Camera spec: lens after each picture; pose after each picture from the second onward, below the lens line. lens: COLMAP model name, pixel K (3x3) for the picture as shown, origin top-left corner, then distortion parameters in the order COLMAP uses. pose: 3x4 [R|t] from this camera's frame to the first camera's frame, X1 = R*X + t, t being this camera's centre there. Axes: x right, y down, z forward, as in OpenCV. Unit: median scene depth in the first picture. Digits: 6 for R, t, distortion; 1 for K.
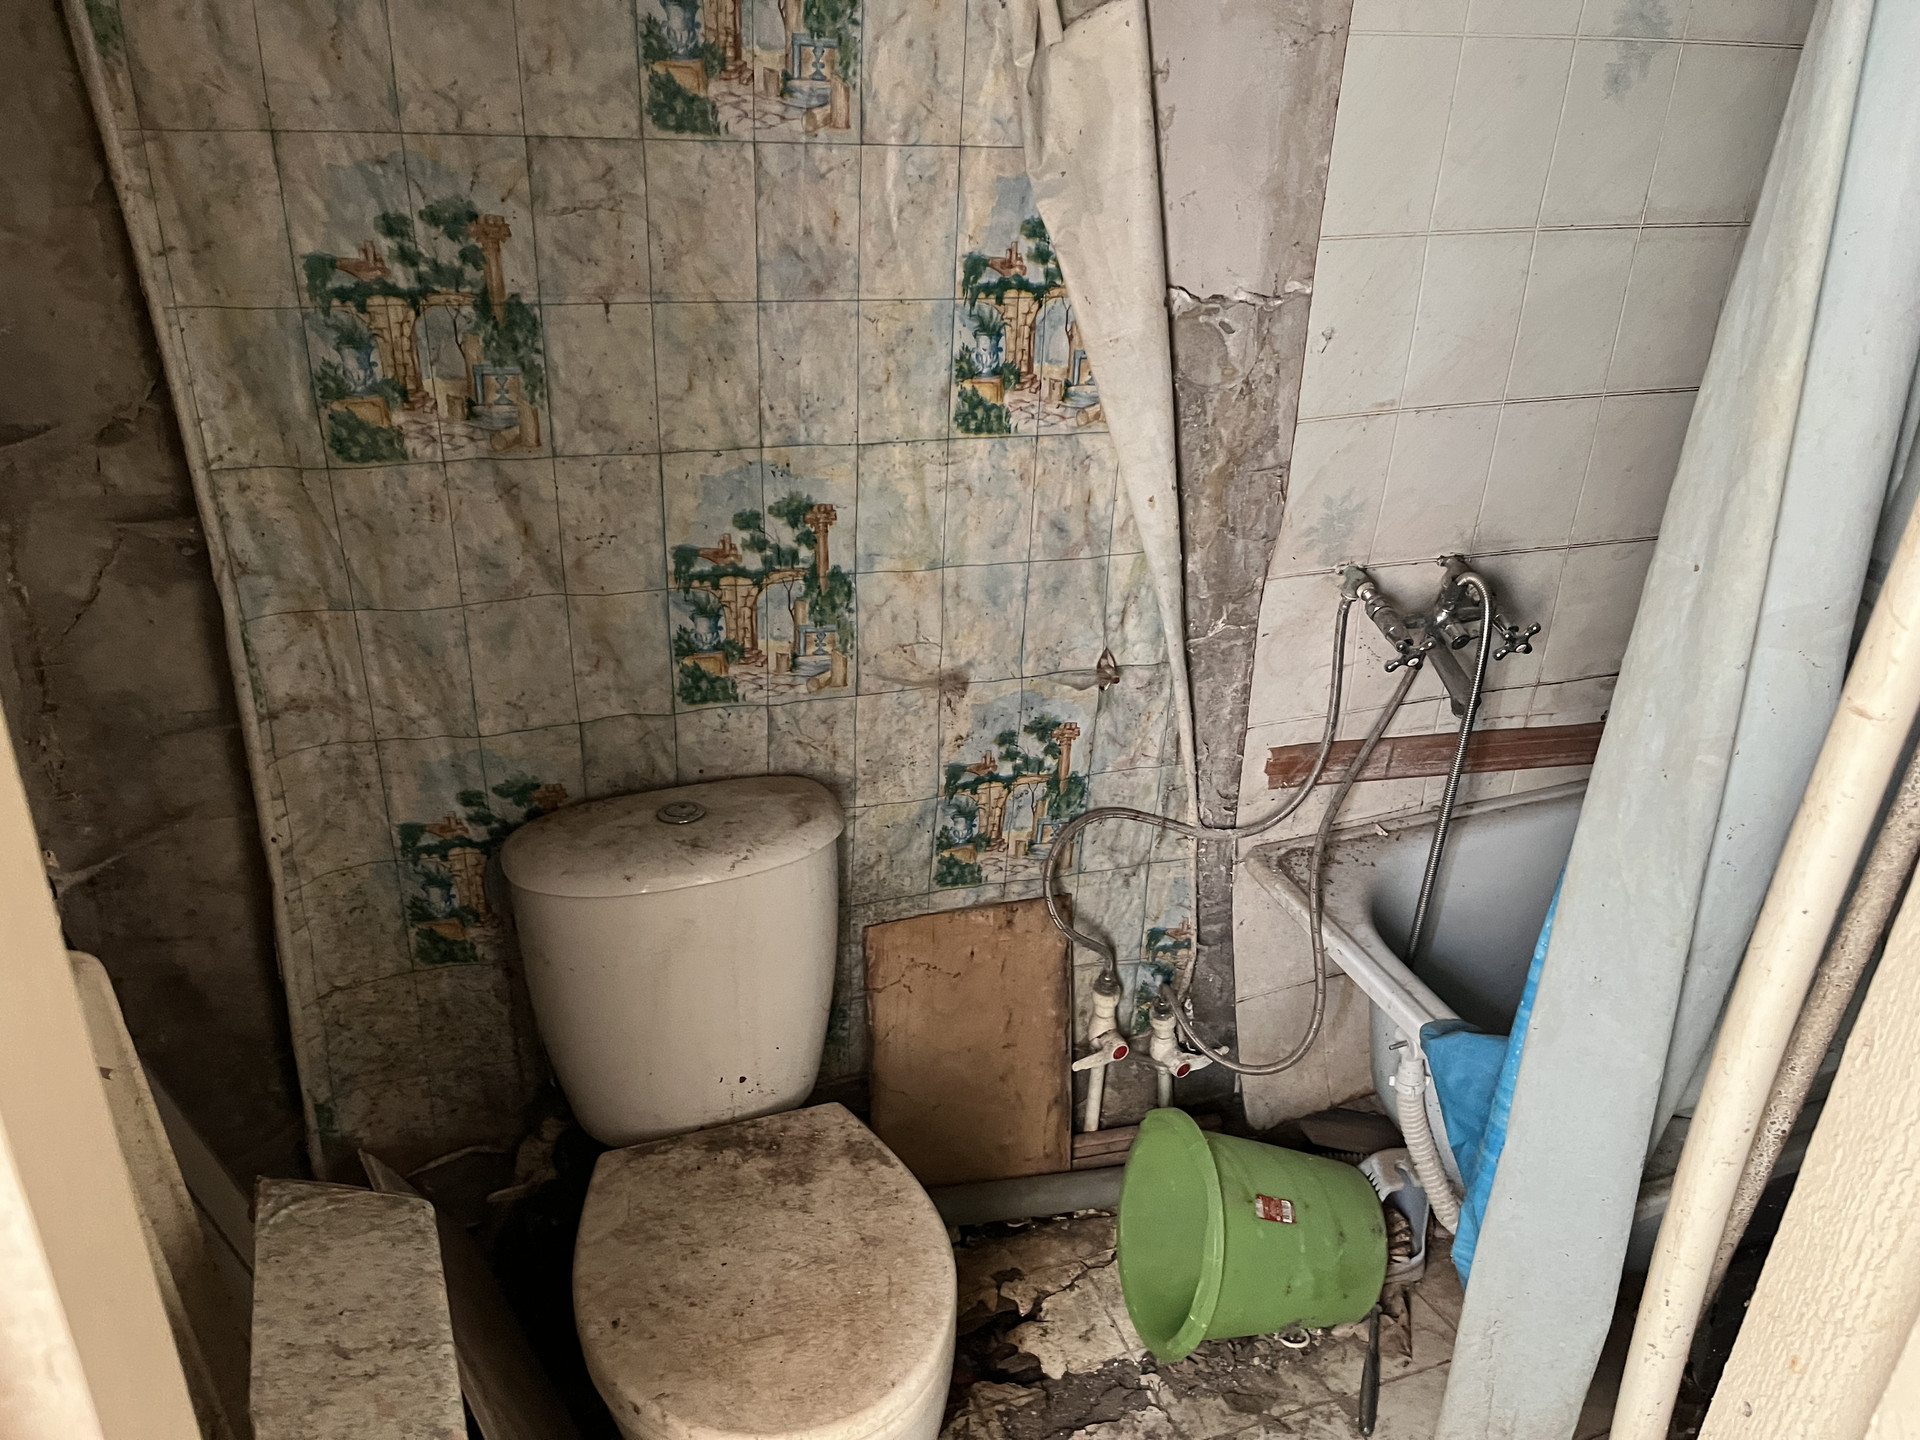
lens RADIAL K [[1459.6, 0, 975.1], [0, 1459.6, 711.1], [0, 0, 1]] dist [0.071794, -0.097306]
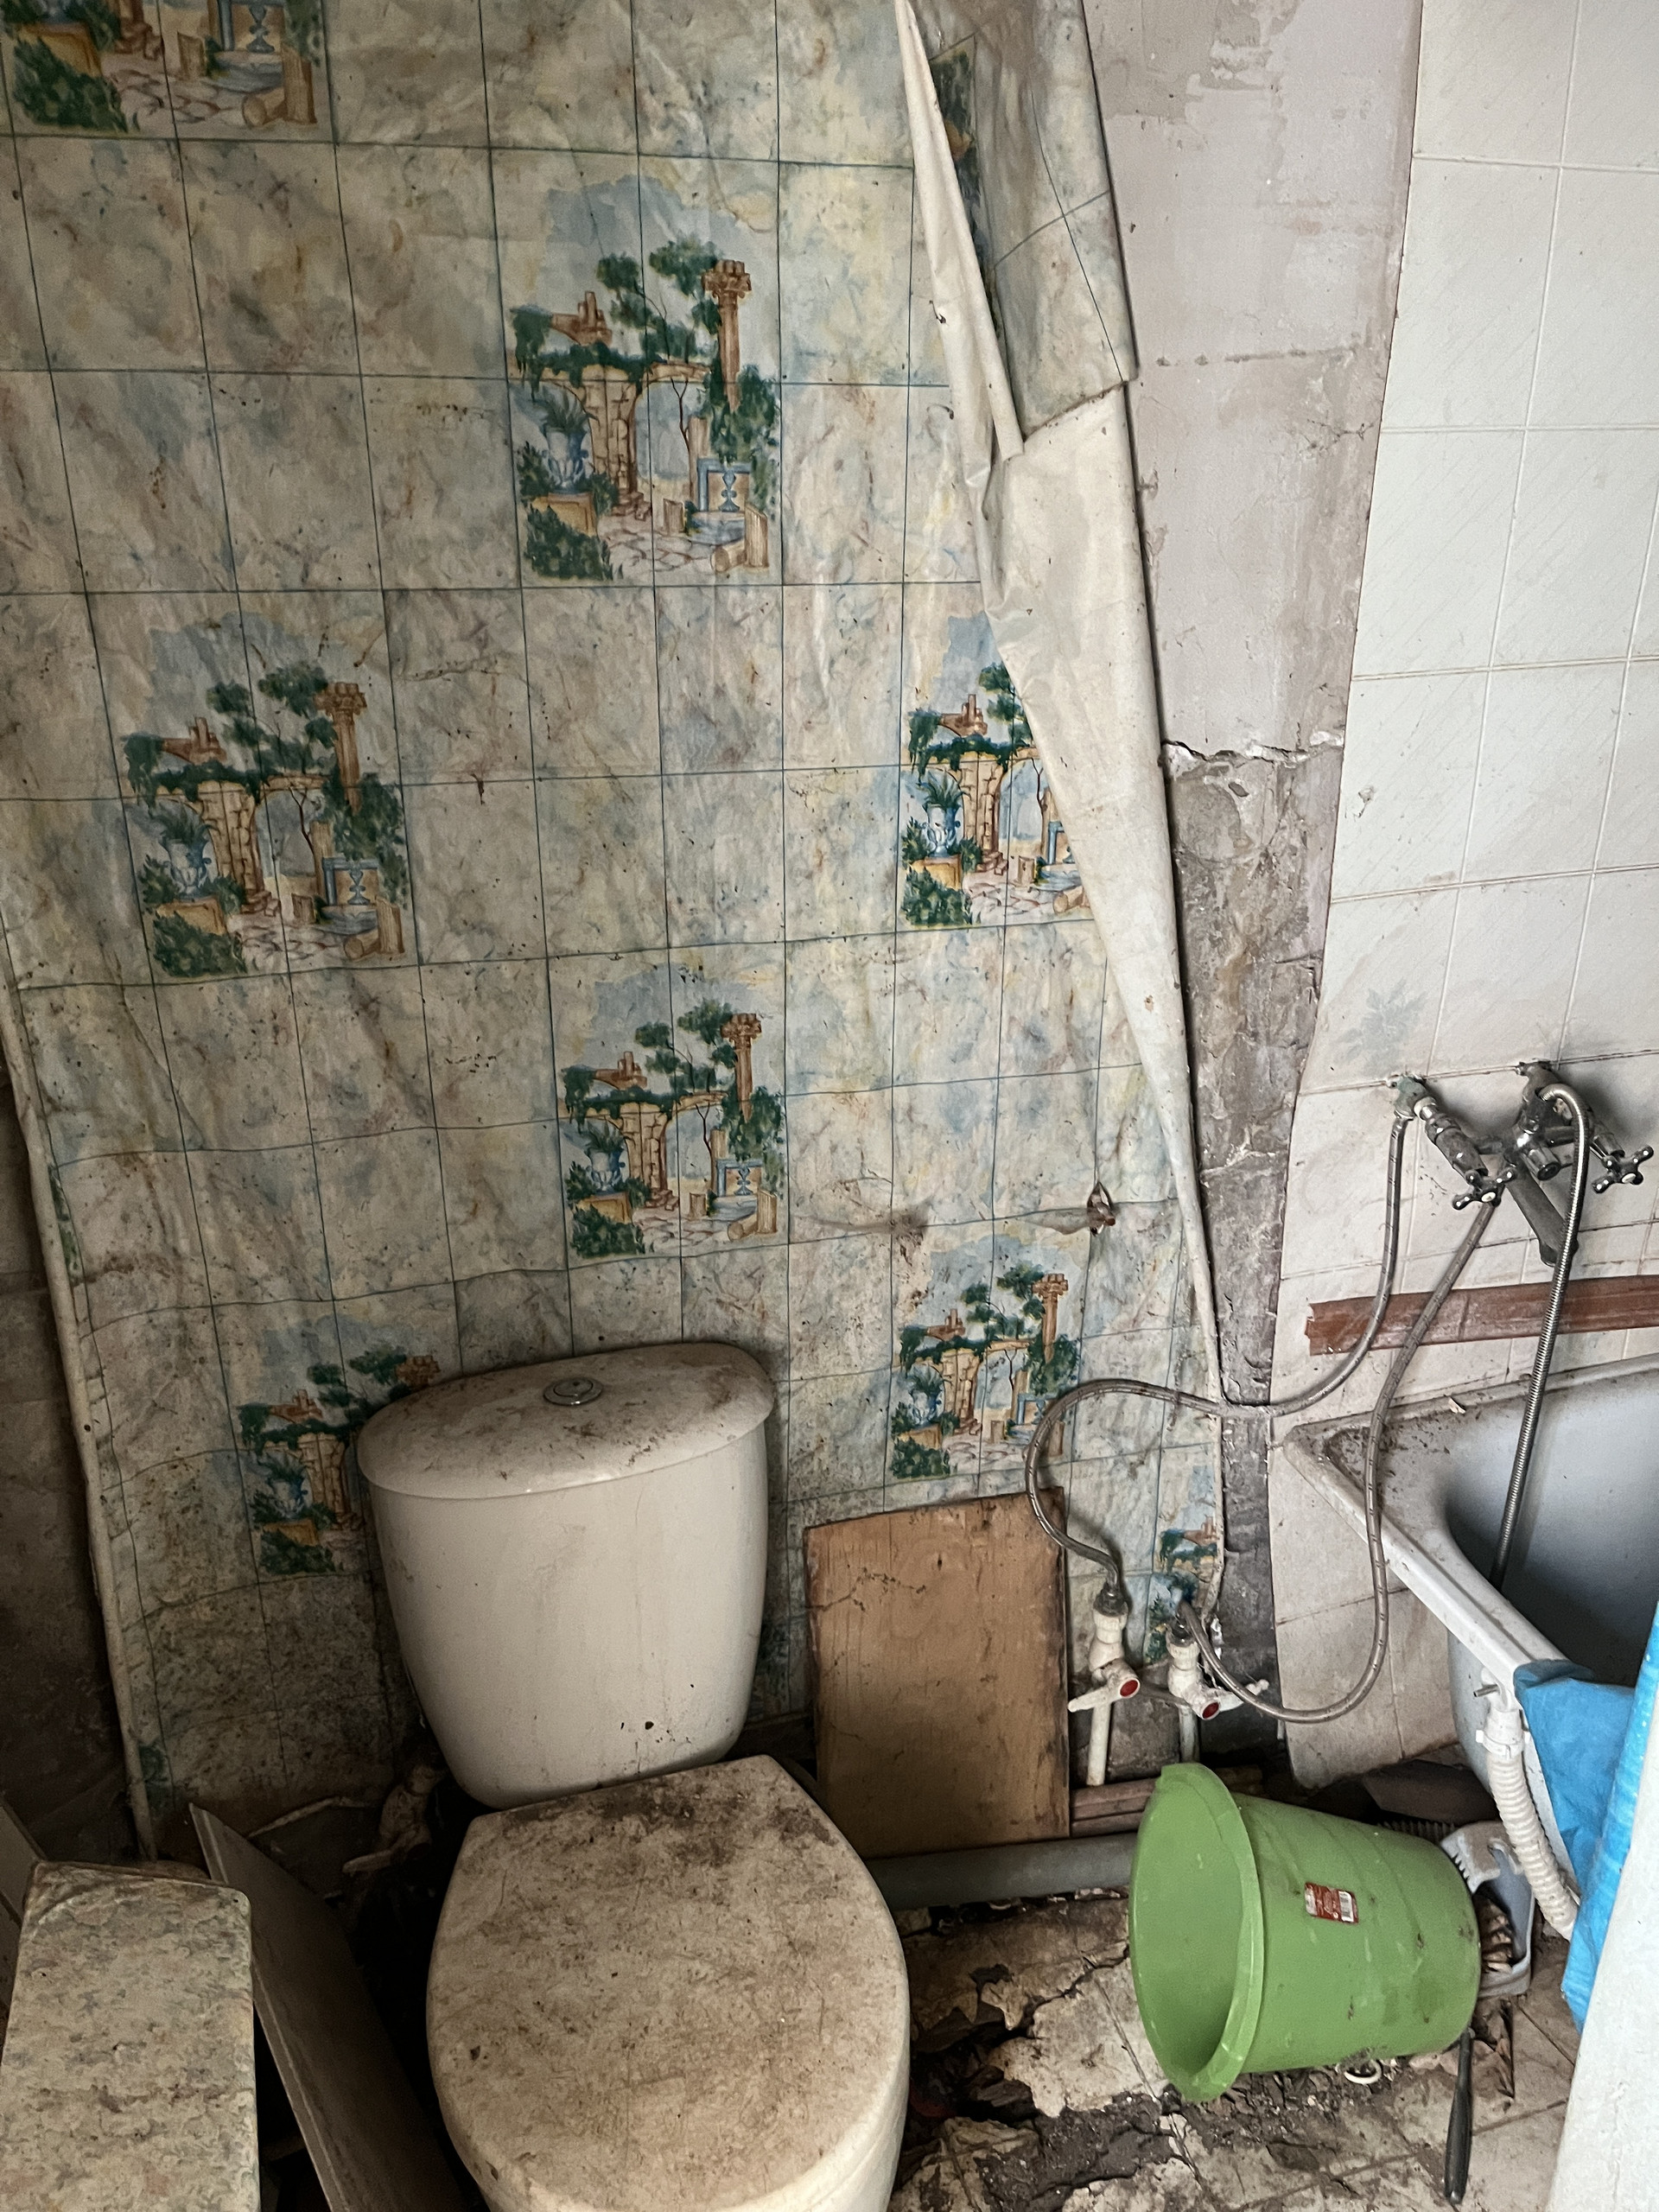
lens RADIAL K [[1681.6, 0, 844.7], [0, 1681.6, 1126.6], [0, 0, 1]] dist [0.071794, -0.097306]
pose [[0.996859, -0.012514, -0.078203, 0.025488], [0.007295, 0.997748, -0.066676, -0.013982], [0.078861, 0.065896, 0.994705, 0.063197]]
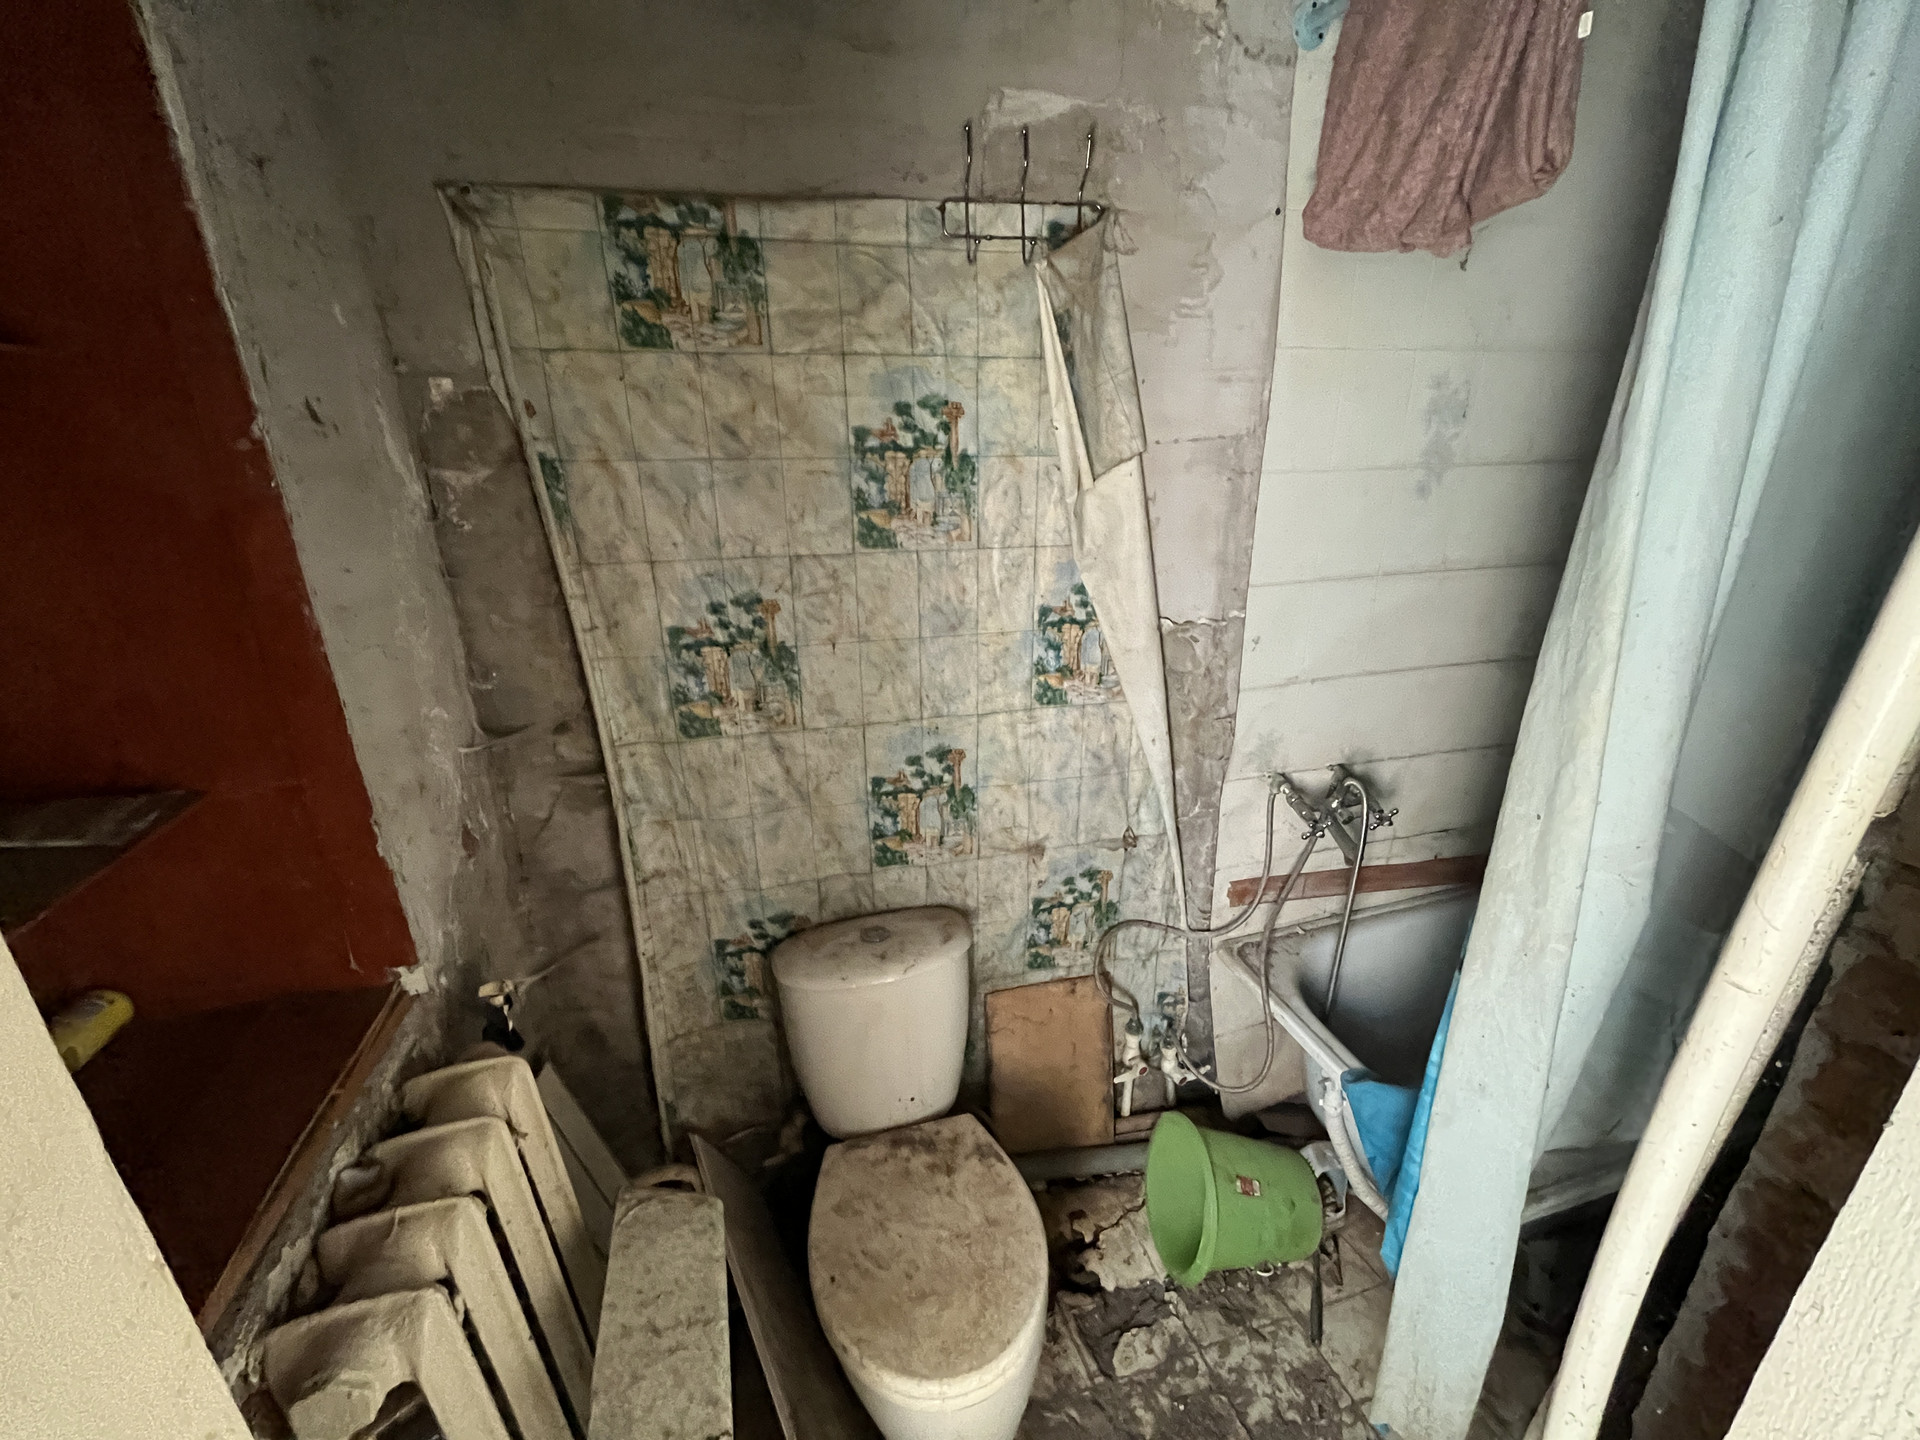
lens RADIAL K [[785.3, 0, 961.7], [0, 785.3, 718.2], [0, 0, 1]] dist [-0.002587, 0.001132]
pose [[0.994685, -0.021221, -0.100751, -0.006453], [0.009710, 0.993502, -0.113396, -0.072464], [0.102503, 0.111815, 0.988428, 0.092845]]
